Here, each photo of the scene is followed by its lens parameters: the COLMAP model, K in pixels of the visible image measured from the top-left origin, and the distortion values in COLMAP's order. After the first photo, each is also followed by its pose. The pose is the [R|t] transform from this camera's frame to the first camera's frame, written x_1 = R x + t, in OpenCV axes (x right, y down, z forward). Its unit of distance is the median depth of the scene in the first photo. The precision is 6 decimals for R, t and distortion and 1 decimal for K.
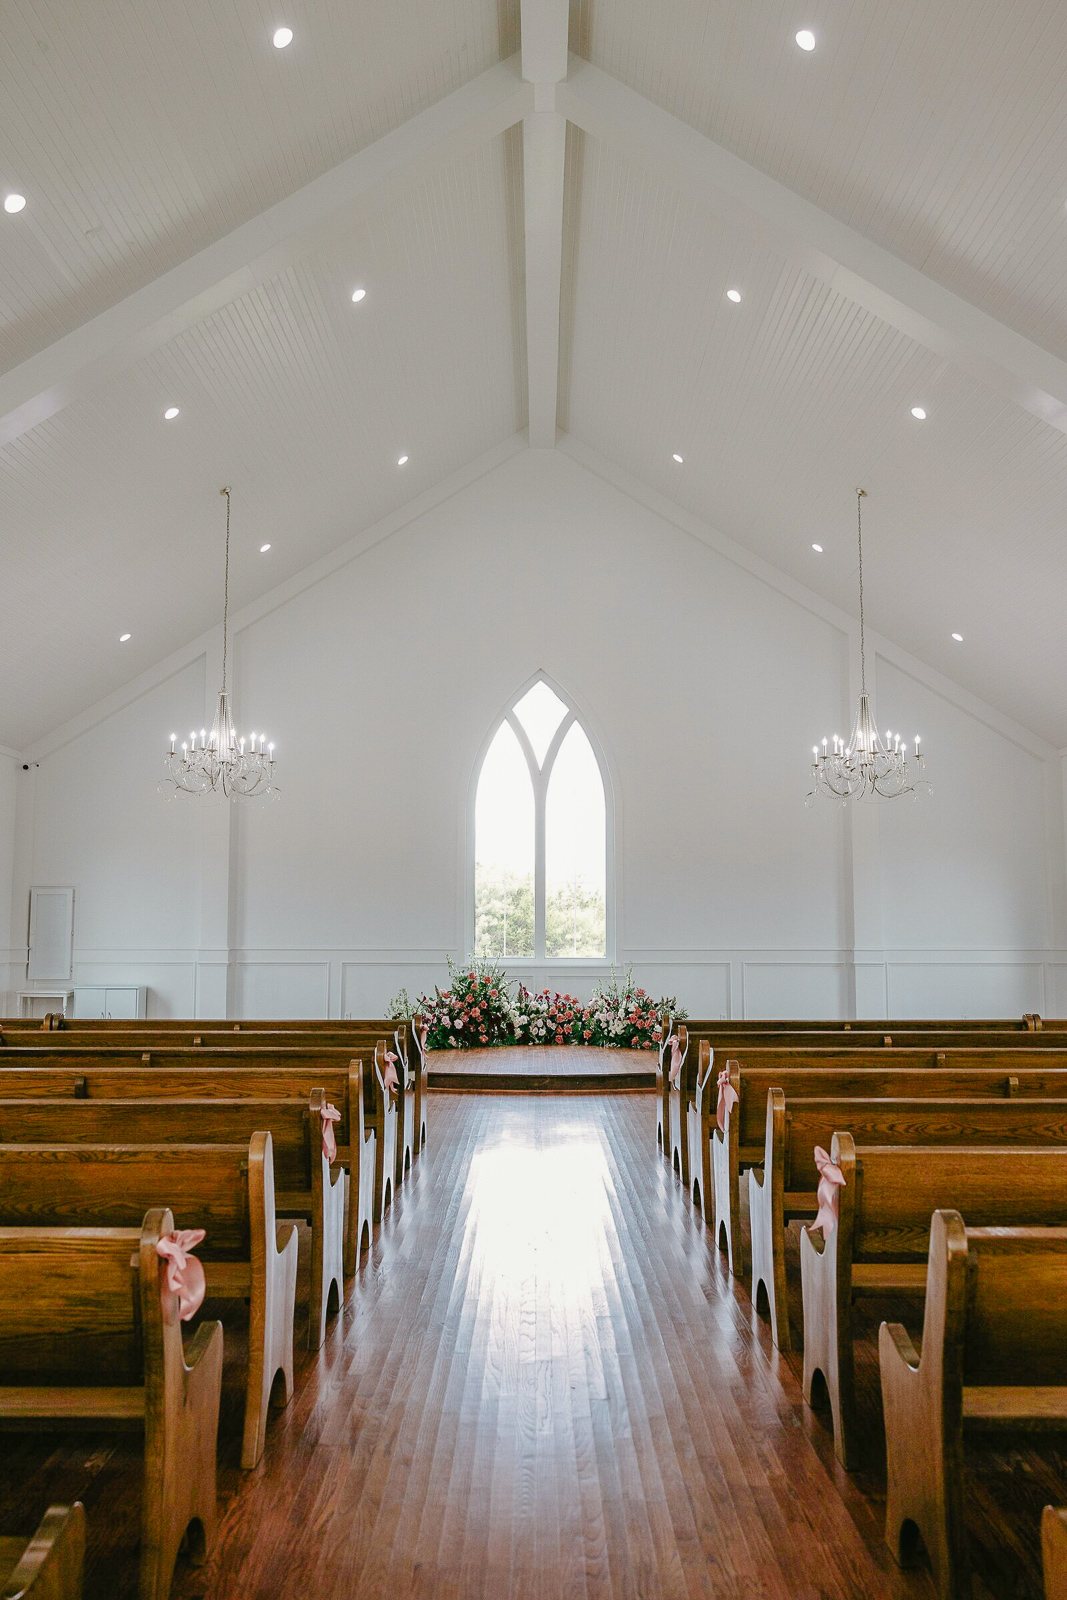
lens RADIAL K [[1306.6, 0, 533.5], [0, 1306.6, 800.0], [0, 0, 1]] dist [0.007000, 0.000902]
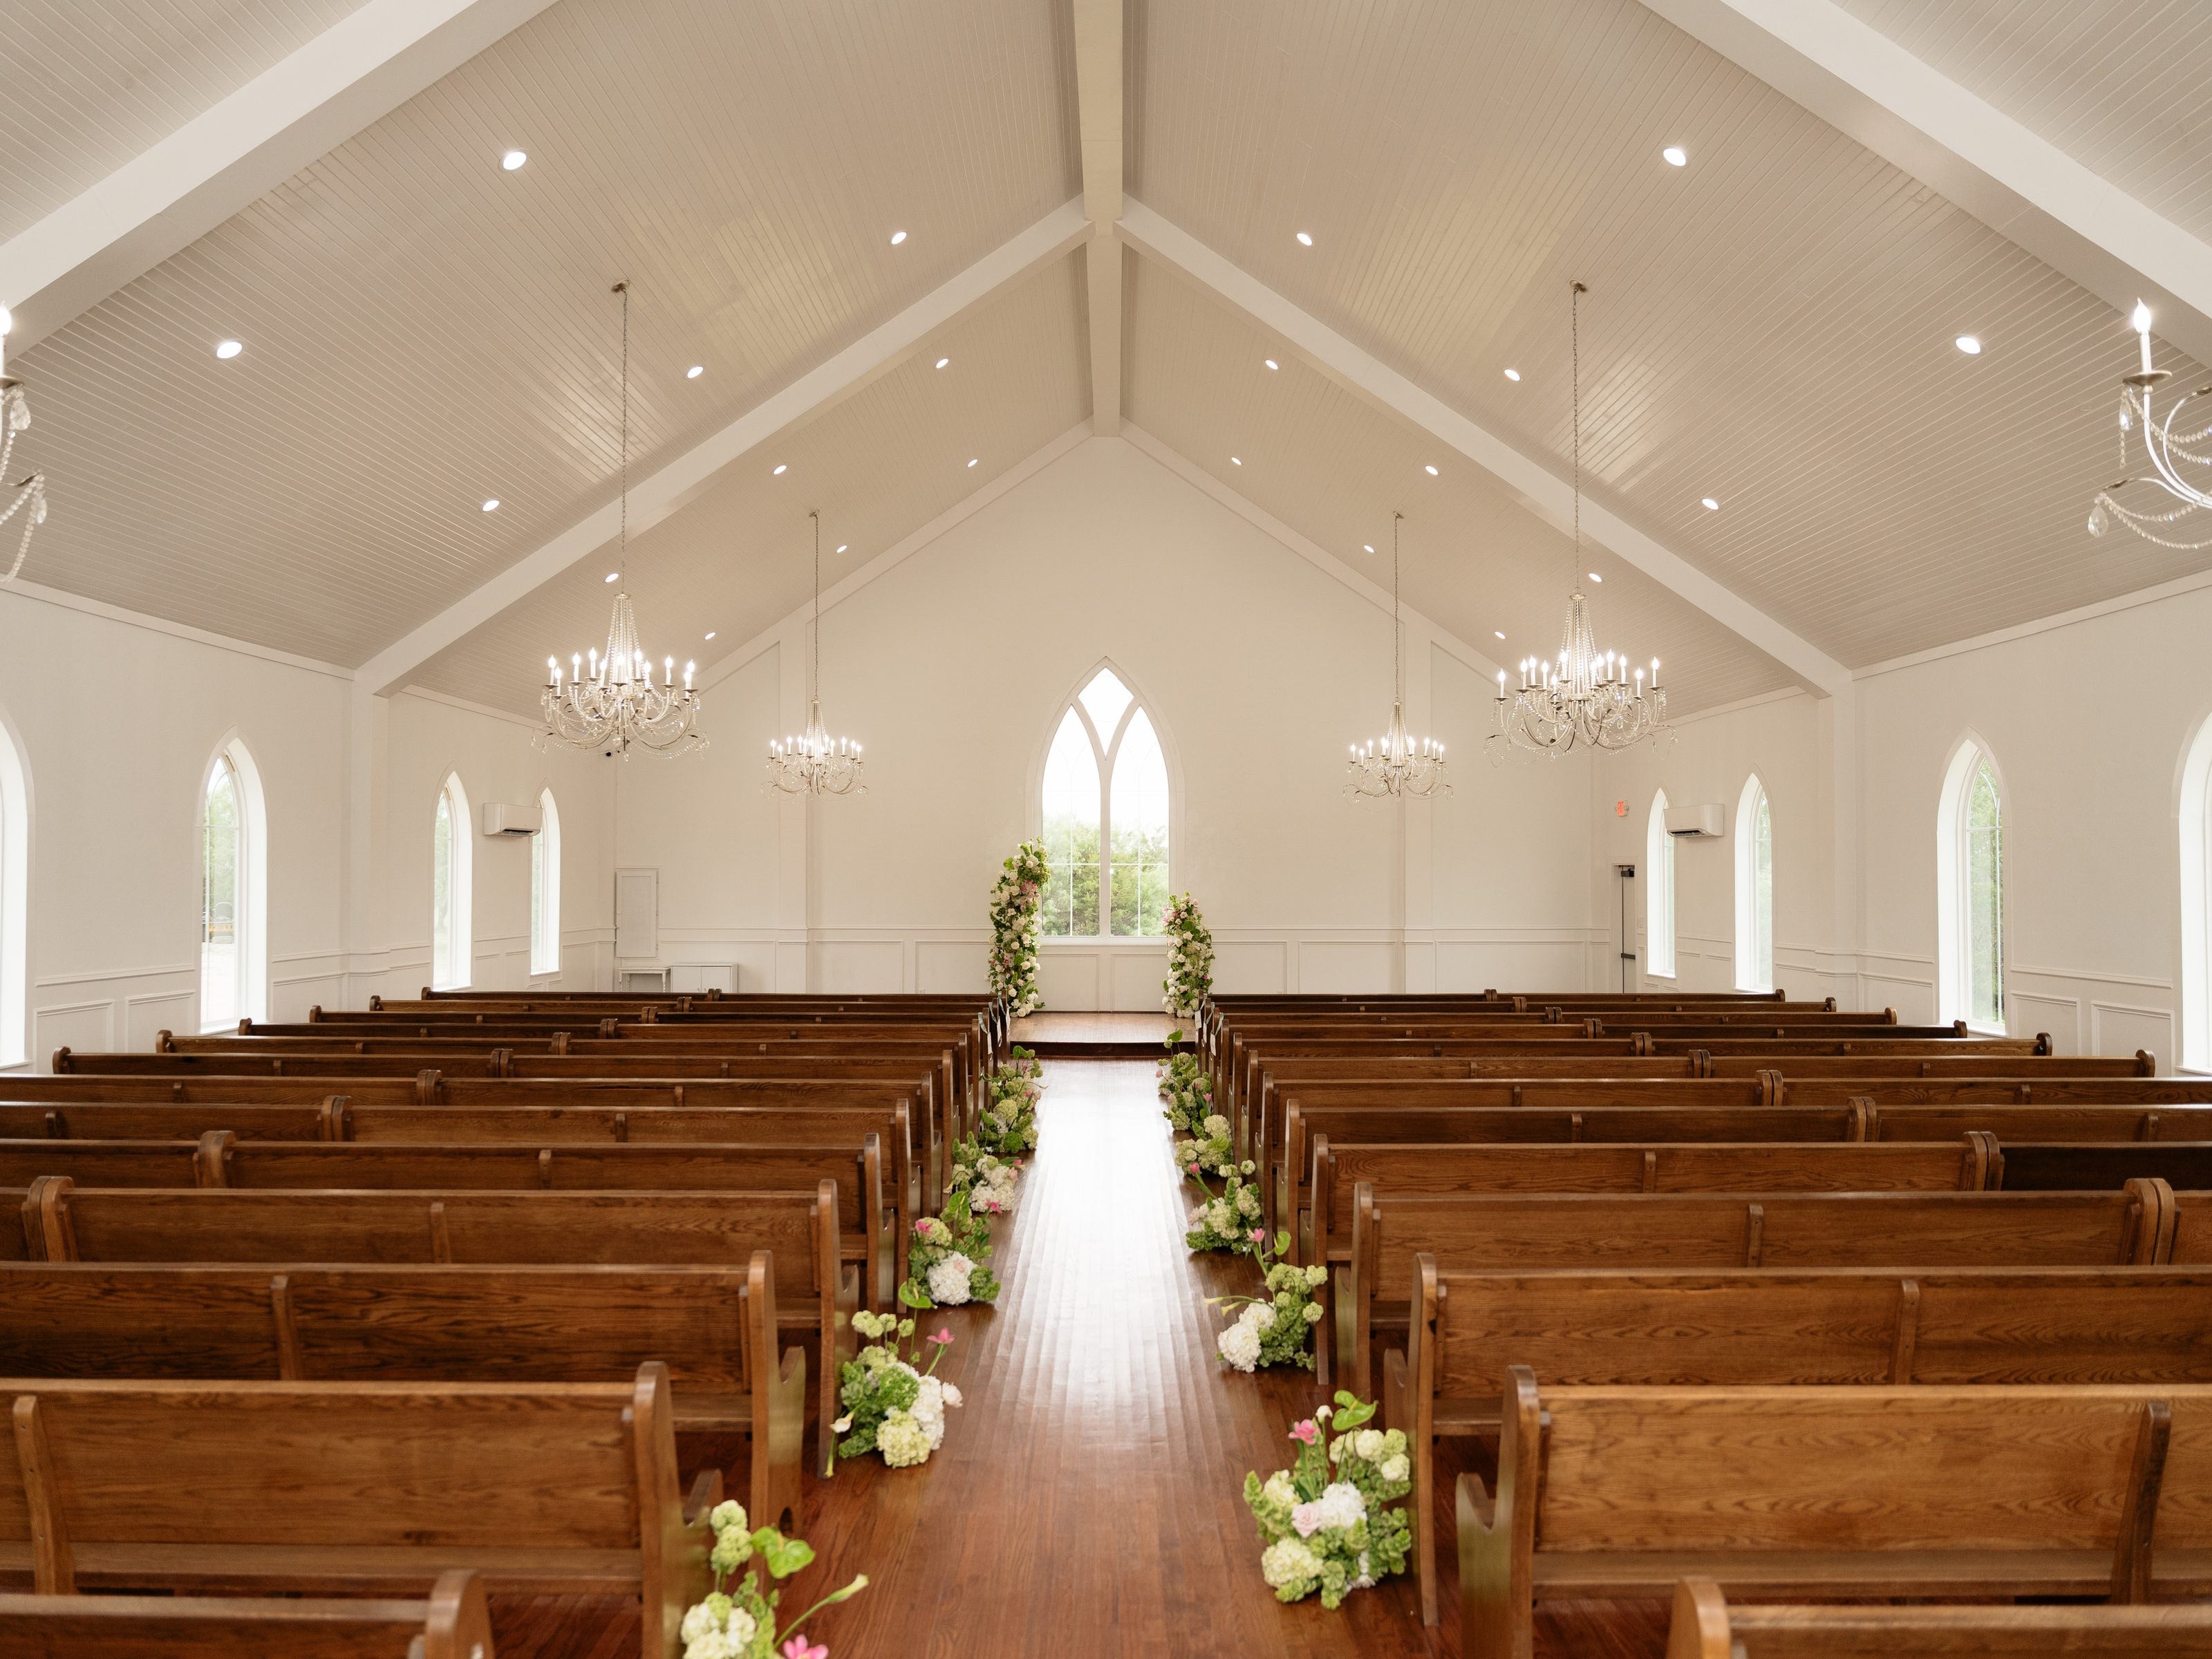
lens RADIAL K [[1642.4, 0, 1106.0], [0, 1642.4, 829.5], [0, 0, 1]] dist [-0.006918, 0.000731]
pose [[0.999999, -0.001170, 0.000960, 0.004763], [0.001105, 0.997816, 0.066039, -0.054756], [-0.001035, -0.066038, 0.997817, -0.327302]]
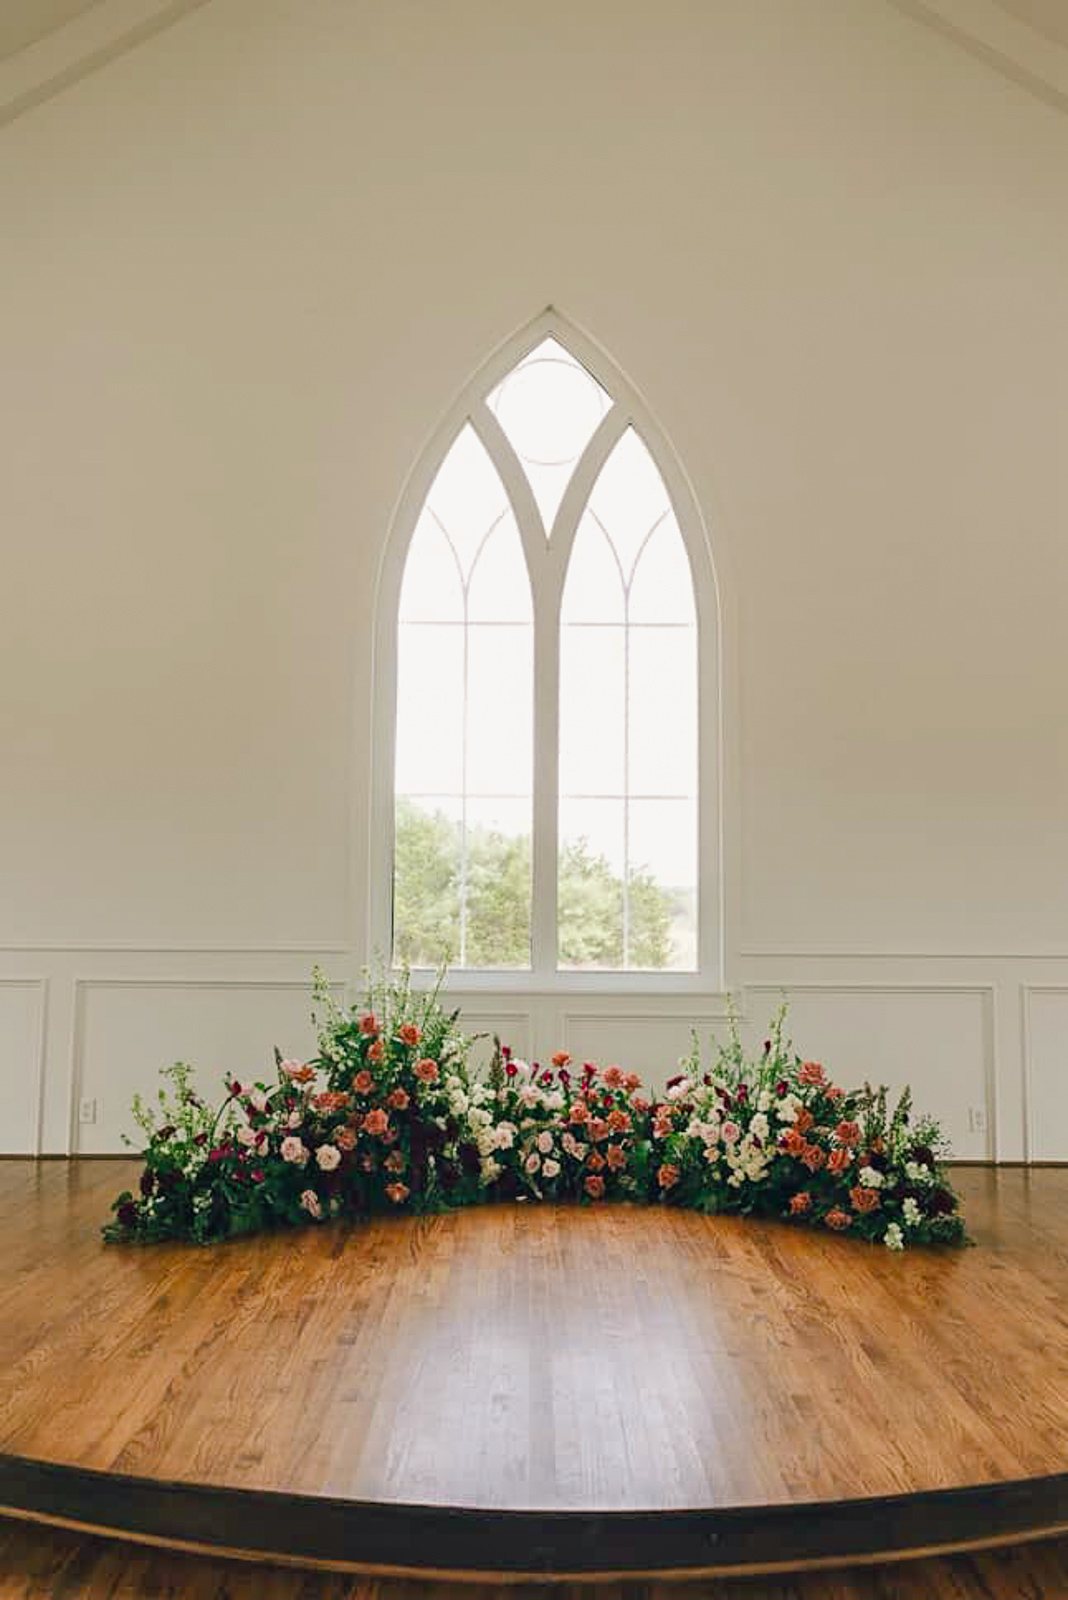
lens RADIAL K [[1306.6, 0, 534.0], [0, 1306.6, 800.0], [0, 0, 1]] dist [0.007000, 0.000902]
pose [[0.999956, 0.006760, 0.006448, -0.001749], [-0.006891, 0.999767, 0.020435, 0.060040], [-0.006309, -0.020478, 0.999770, 0.612891]]
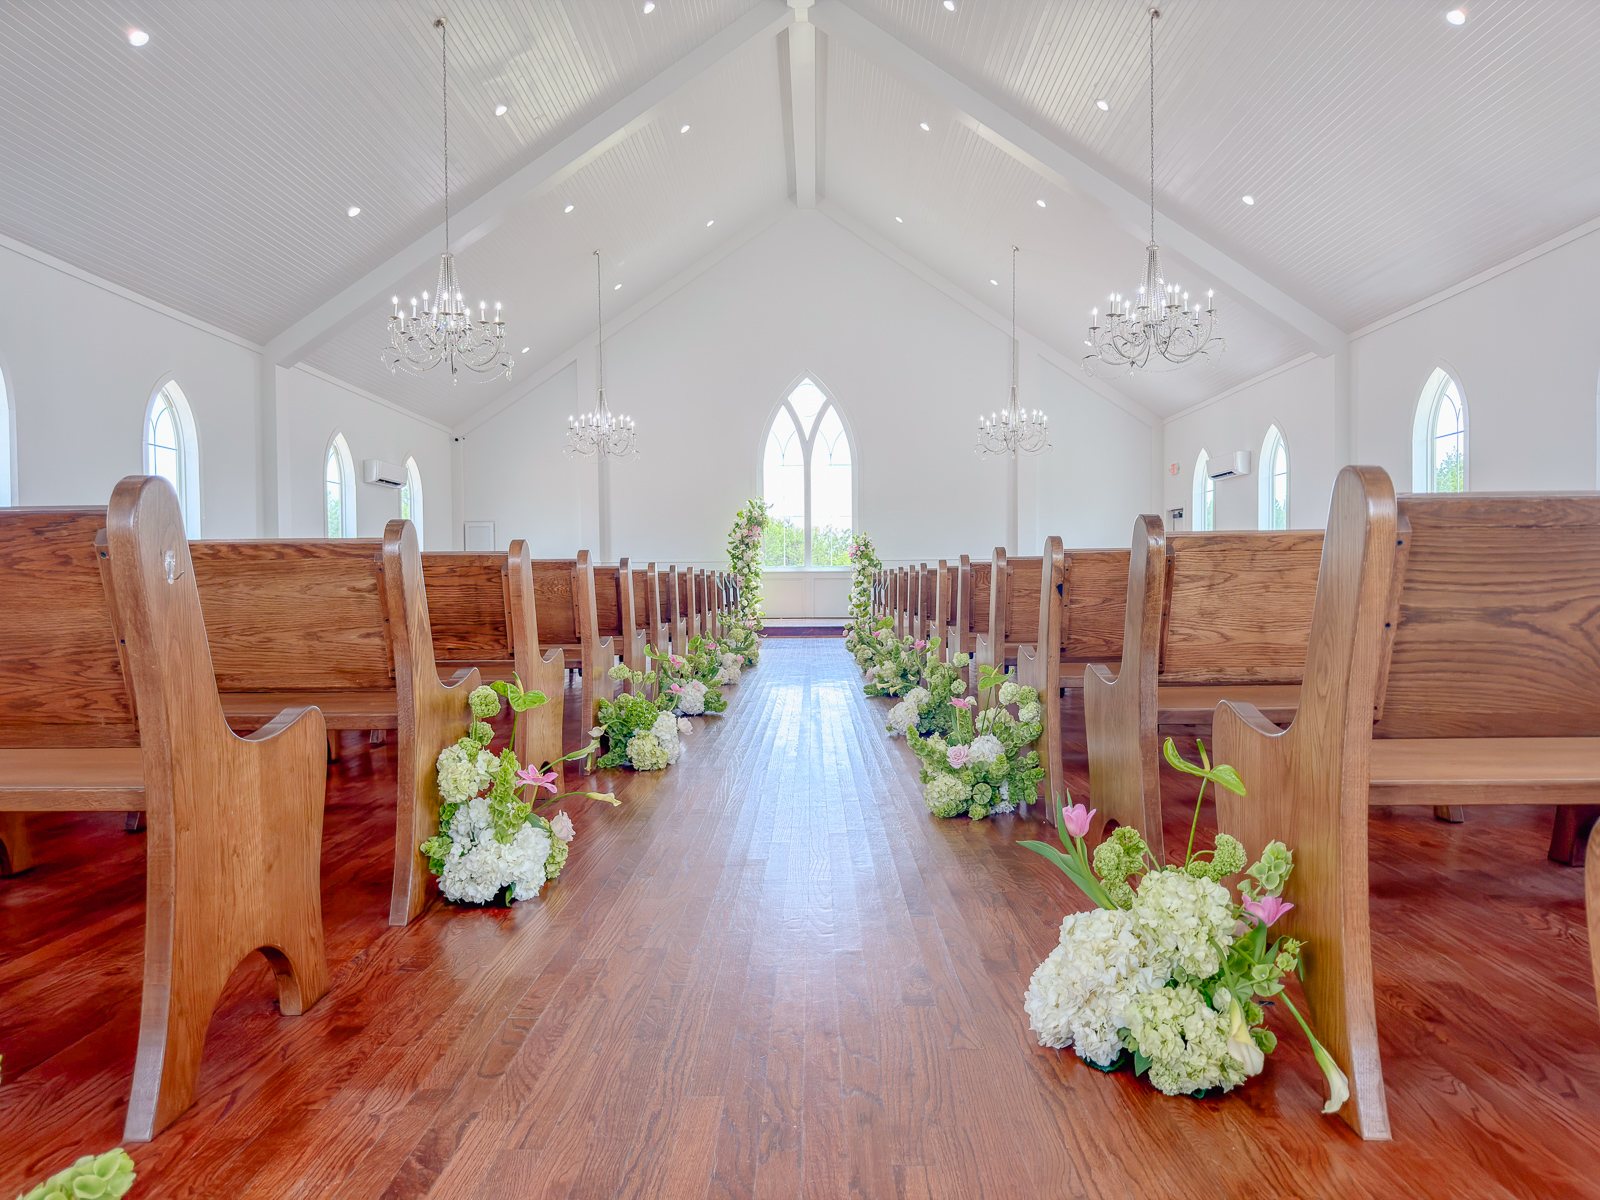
lens RADIAL K [[1105.3, 0, 800.0], [0, 1105.3, 600.0], [0, 0, 1]] dist [0.146944, -0.269523]
pose [[0.999902, -0.010430, -0.009354, 0.007680], [0.011406, 0.993735, 0.111179, 0.019211], [0.008136, -0.111275, 0.993756, -0.290600]]
